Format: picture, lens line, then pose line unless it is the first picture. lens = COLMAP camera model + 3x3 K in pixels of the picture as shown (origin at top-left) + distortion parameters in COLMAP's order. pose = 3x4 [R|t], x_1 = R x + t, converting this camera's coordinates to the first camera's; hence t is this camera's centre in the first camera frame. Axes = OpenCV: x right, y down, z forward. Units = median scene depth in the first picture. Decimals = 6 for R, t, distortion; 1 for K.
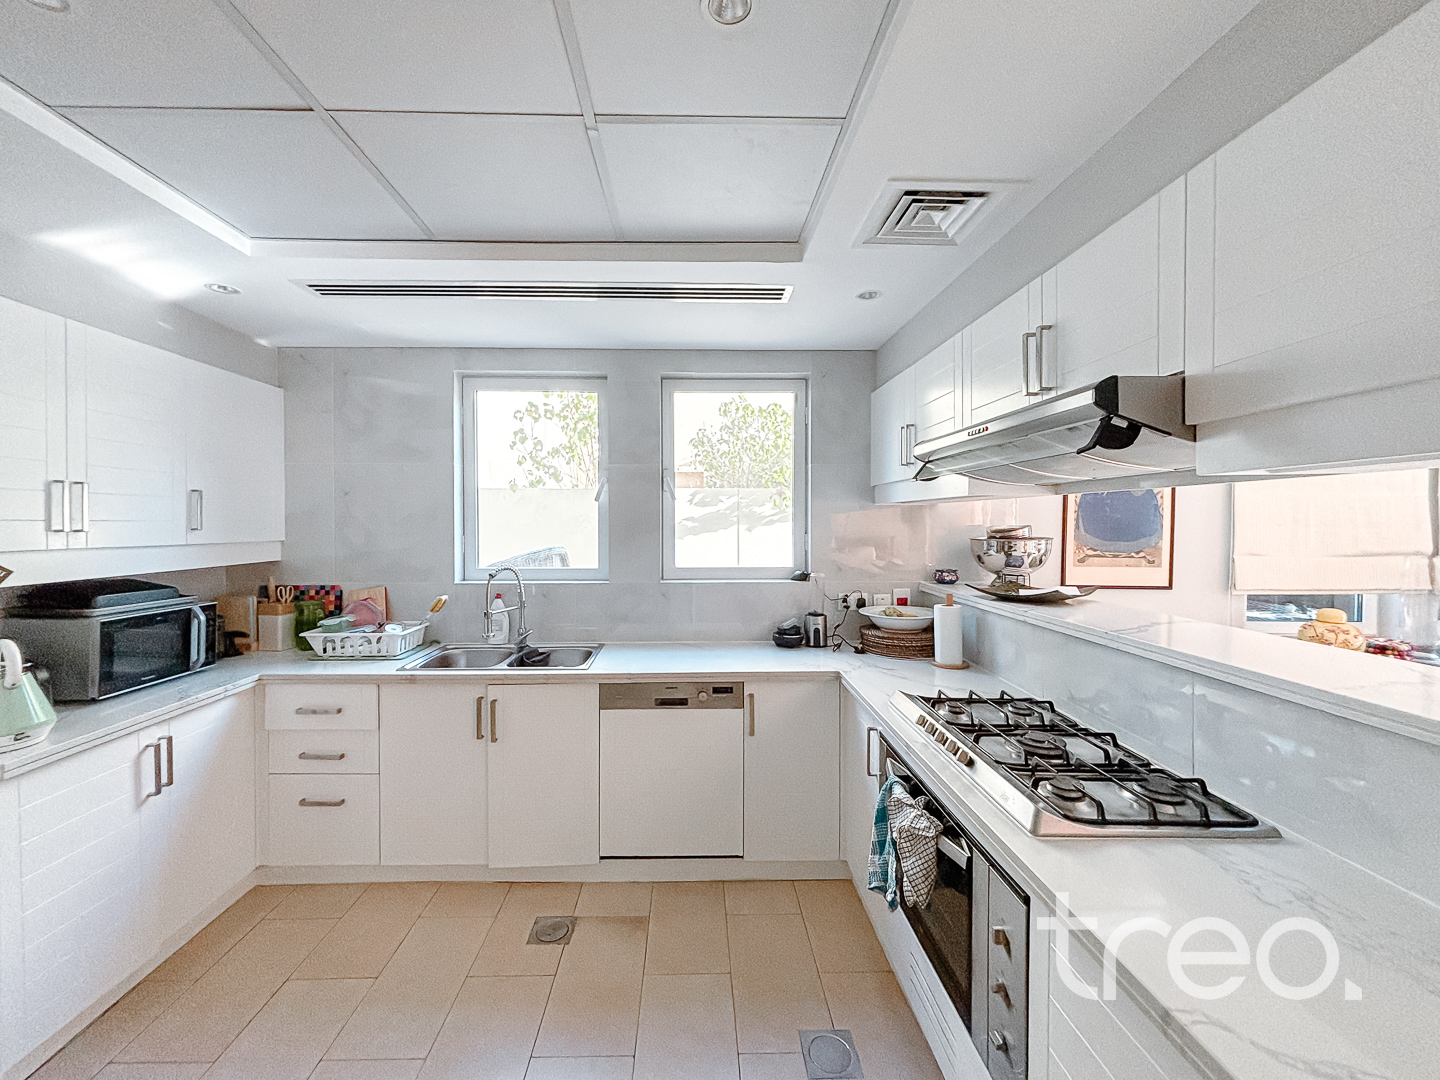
lens RADIAL K [[603.1, 0, 727.7], [0, 603.1, 535.1], [0, 0, 1]] dist [0.008705, -0.002717]
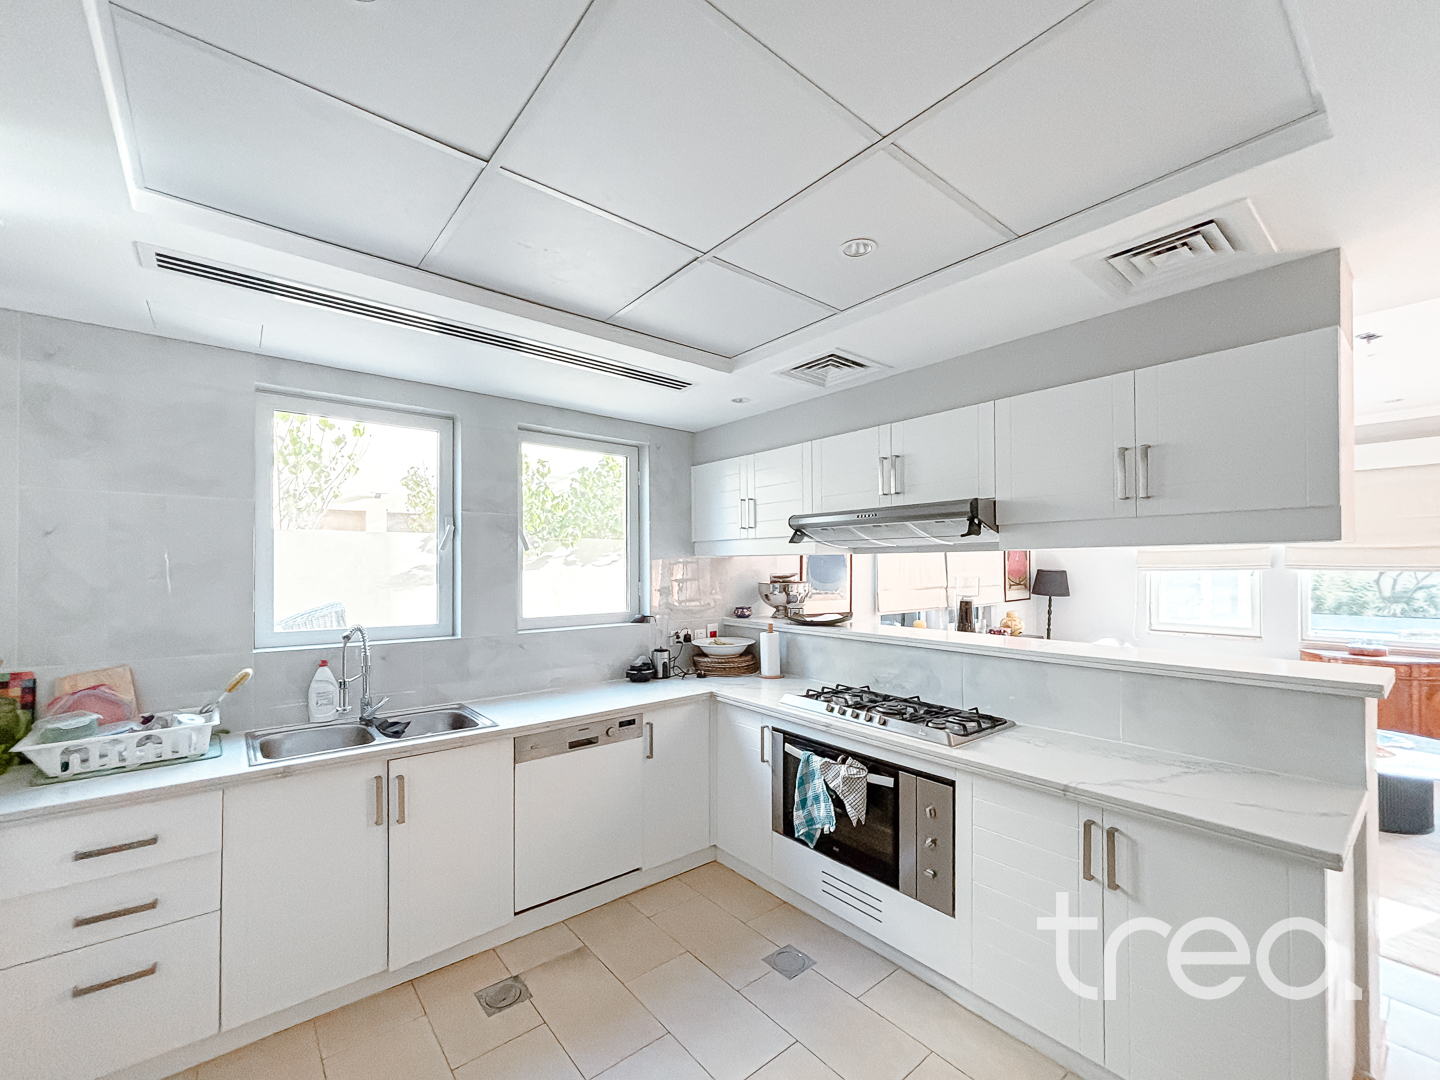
lens RADIAL K [[603.1, 0, 730.6], [0, 603.1, 563.6], [0, 0, 1]] dist [0.008705, -0.002717]
pose [[0.775330, 0.002334, 0.631552, -0.505572], [0.015358, 0.999628, -0.022548, -0.008572], [-0.631369, 0.027181, 0.775006, 0.002440]]
